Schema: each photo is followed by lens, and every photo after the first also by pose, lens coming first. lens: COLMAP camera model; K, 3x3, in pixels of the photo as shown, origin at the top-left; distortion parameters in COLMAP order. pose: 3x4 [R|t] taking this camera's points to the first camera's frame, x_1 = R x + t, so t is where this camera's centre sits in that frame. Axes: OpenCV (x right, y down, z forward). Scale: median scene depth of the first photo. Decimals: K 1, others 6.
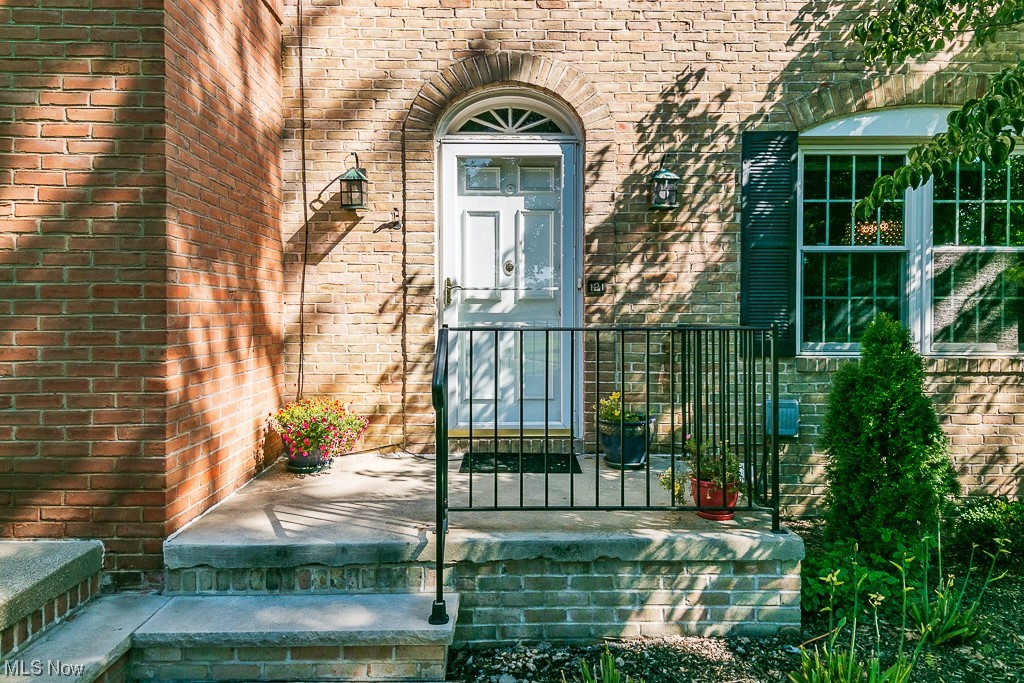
lens RADIAL K [[651.0, 0, 512.9], [0, 651.0, 335.0], [0, 0, 1]] dist [0.030613, -0.001012]
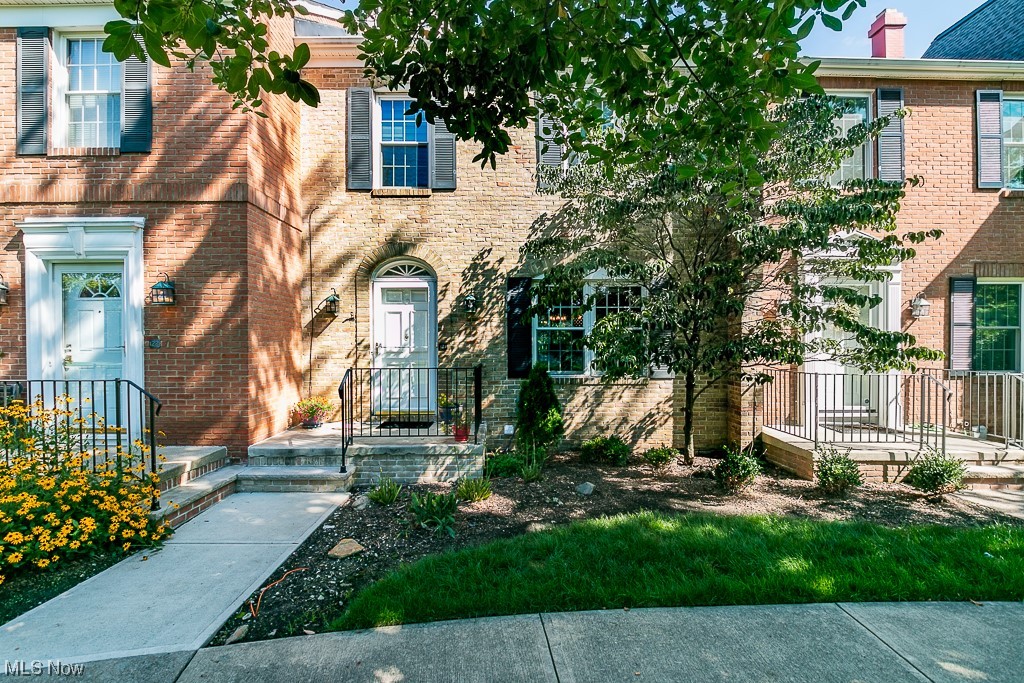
lens RADIAL K [[483.4, 0, 510.3], [0, 483.4, 348.6], [0, 0, 1]] dist [0.003275, 0.000222]
pose [[0.999963, -0.007115, -0.004929, 0.366910], [0.007025, 0.999814, -0.017940, -0.035024], [0.005056, 0.017904, 0.999827, -0.650304]]
